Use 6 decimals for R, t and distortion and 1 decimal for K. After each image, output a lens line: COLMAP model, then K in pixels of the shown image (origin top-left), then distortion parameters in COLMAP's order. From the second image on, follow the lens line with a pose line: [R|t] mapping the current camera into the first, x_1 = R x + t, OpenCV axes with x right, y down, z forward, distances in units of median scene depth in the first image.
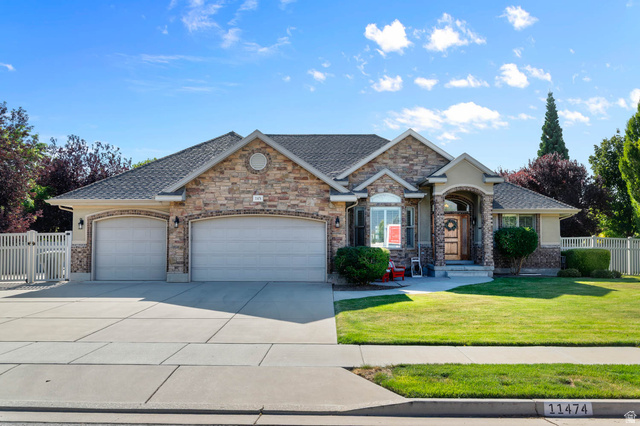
lens RADIAL K [[540.9, 0, 319.3], [0, 540.9, 212.2], [0, 0, 1]] dist [0.000995, -0.011900]
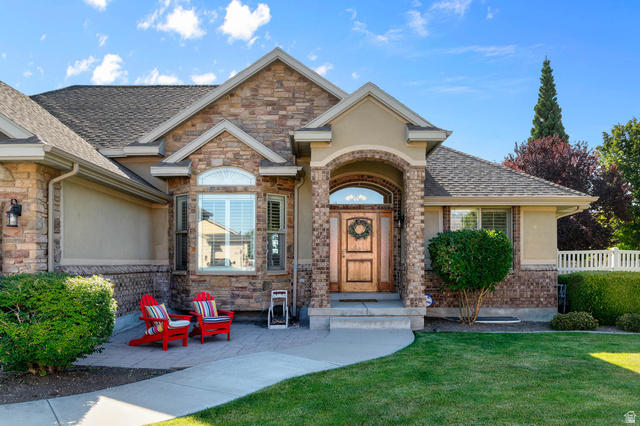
lens RADIAL K [[525.1, 0, 322.8], [0, 525.1, 251.7], [0, 0, 1]] dist [0.000285, 0.008838]
pose [[0.999990, -0.004451, 0.000408, 0.217044], [0.004431, 0.999162, 0.040697, 0.026265], [-0.000588, -0.040695, 0.999171, 0.489075]]
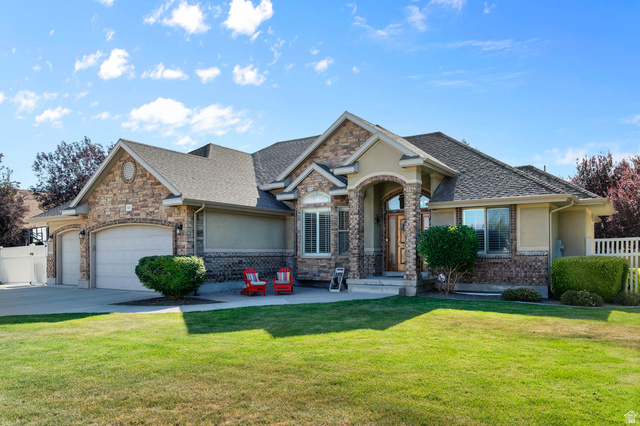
lens RADIAL K [[489.7, 0, 325.1], [0, 489.7, 239.3], [0, 0, 1]] dist [-0.007445, -0.001691]
pose [[0.830862, -0.023360, -0.555989, 0.566093], [0.041187, 0.998960, 0.019577, 0.024923], [0.554953, -0.039165, 0.830959, 0.366449]]
